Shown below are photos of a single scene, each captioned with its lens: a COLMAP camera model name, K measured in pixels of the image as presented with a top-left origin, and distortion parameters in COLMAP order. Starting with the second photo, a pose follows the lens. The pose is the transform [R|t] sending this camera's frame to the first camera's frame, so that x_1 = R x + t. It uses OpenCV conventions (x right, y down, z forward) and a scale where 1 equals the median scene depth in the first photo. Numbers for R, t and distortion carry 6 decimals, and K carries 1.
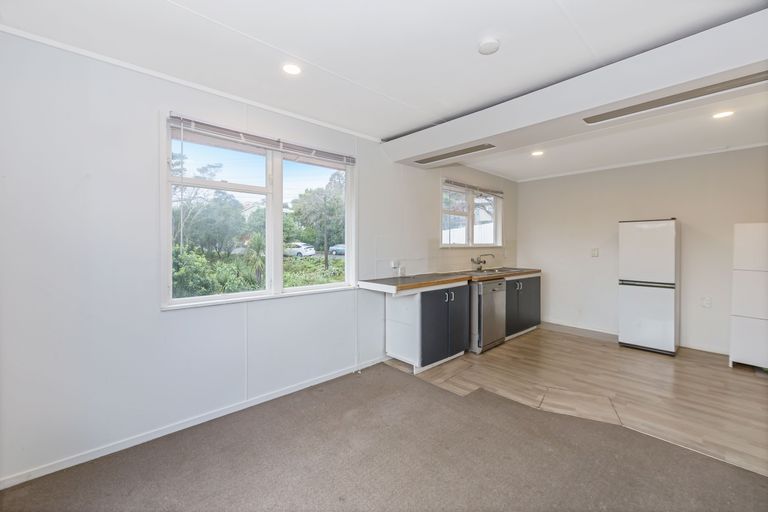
lens RADIAL K [[316.2, 0, 389.9], [0, 316.2, 248.2], [0, 0, 1]] dist [0.001340, 0.000201]
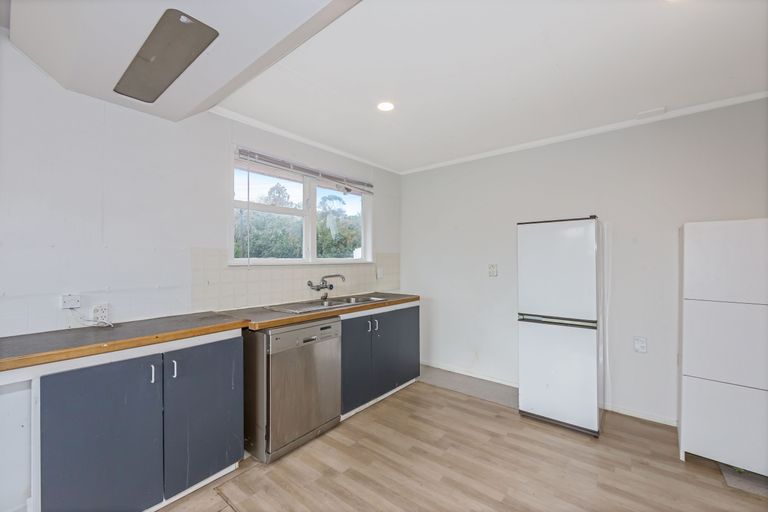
lens RADIAL K [[306.2, 0, 382.2], [0, 306.2, 259.5], [0, 0, 1]] dist [-0.000526, -0.000236]
pose [[0.991991, -0.005207, 0.126202, 0.391743], [0.007126, 0.999866, -0.014758, -0.002999], [-0.126109, 0.015539, 0.991895, 0.438076]]
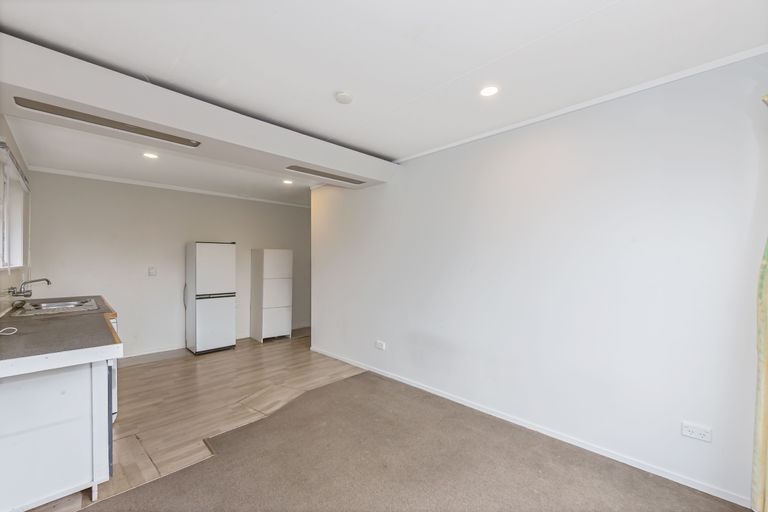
lens RADIAL K [[308.9, 0, 384.0], [0, 308.9, 256.0], [0, 0, 1]] dist [-0.000467, -0.000113]
pose [[-0.041549, 0.017981, 0.998975, -0.392541], [0.016734, 0.999710, -0.017298, -0.006316], [-0.998996, 0.015998, -0.041838, 0.417380]]
